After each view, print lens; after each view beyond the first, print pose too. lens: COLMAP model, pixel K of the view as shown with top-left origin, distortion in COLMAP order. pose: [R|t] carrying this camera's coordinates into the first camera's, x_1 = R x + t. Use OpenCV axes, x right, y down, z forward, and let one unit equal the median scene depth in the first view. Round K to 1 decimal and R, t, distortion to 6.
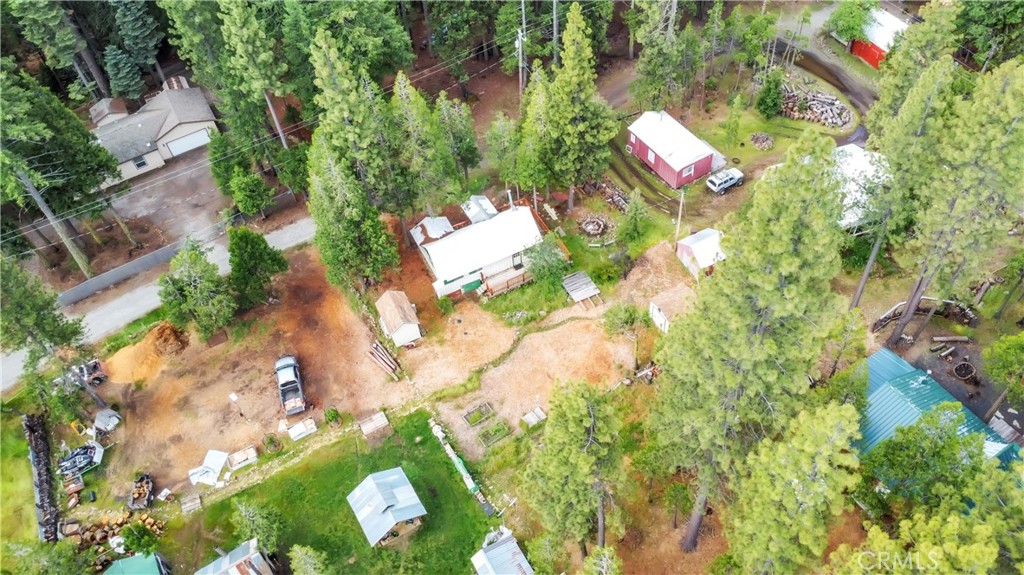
lens RADIAL K [[762.7, 0, 512.0], [0, 762.7, 287.5], [0, 0, 1]] dist [0.001565, 0.000061]
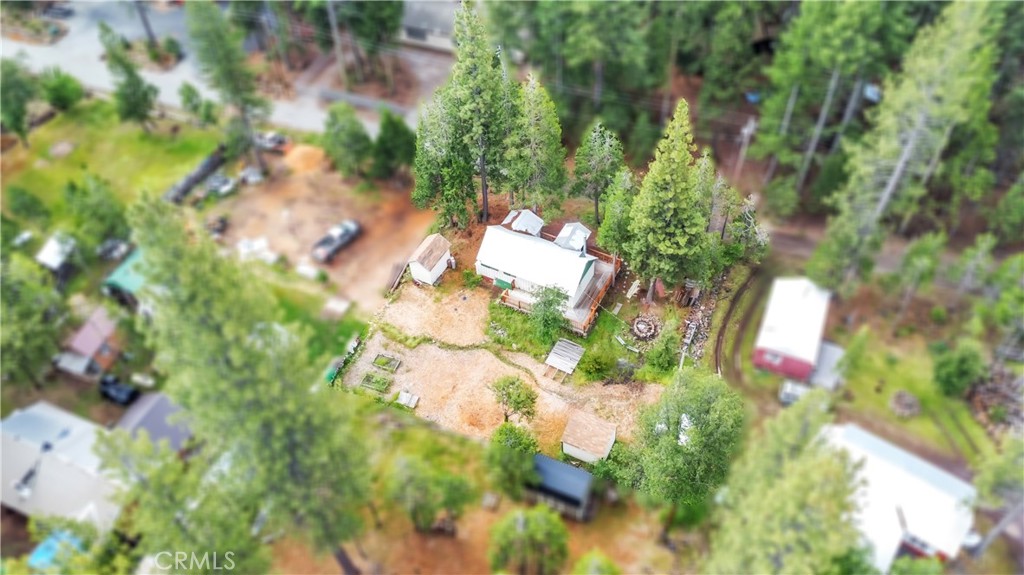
lens RADIAL K [[762.7, 0, 512.0], [0, 762.7, 287.5], [0, 0, 1]] dist [0.001565, 0.000061]
pose [[0.570600, 0.638809, -0.516080, 0.515856], [-0.620425, 0.747047, 0.238734, -0.266265], [0.538042, 0.183967, 0.822598, 0.165452]]
